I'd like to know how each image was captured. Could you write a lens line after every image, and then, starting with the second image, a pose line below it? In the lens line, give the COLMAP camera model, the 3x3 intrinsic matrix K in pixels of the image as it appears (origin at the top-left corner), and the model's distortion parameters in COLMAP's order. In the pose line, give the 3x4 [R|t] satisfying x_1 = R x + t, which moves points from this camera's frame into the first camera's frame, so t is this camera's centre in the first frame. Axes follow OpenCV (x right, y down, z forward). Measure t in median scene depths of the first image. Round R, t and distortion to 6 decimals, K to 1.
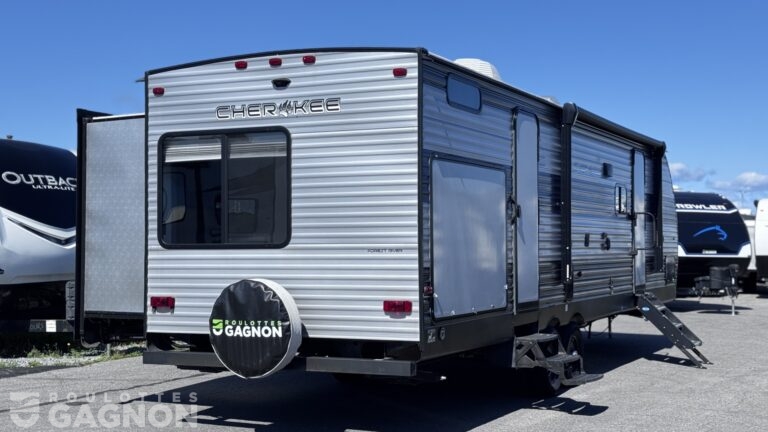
lens RADIAL K [[1074.3, 0, 384.0], [0, 1074.3, 216.0], [0, 0, 1]] dist [0.087429, -0.048667]
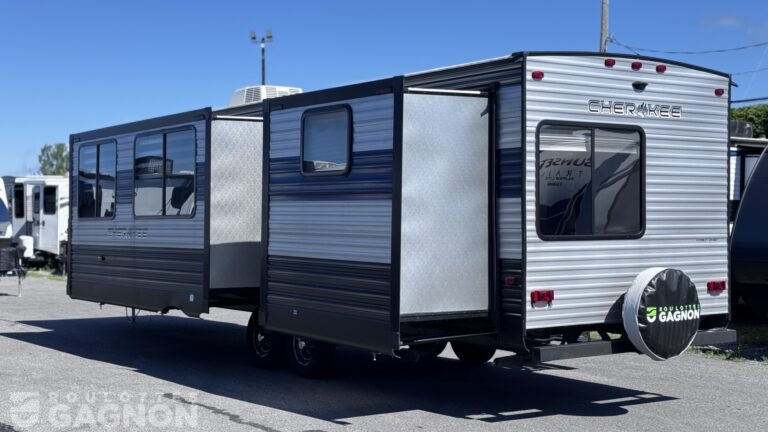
lens RADIAL K [[1074.3, 0, 384.0], [0, 1074.3, 216.0], [0, 0, 1]] dist [0.087429, -0.048667]
pose [[0.506081, 0.004932, 0.862472, -1.160914], [-0.024704, 0.999656, 0.008779, 0.003762], [-0.862132, -0.025749, 0.506029, 0.670332]]
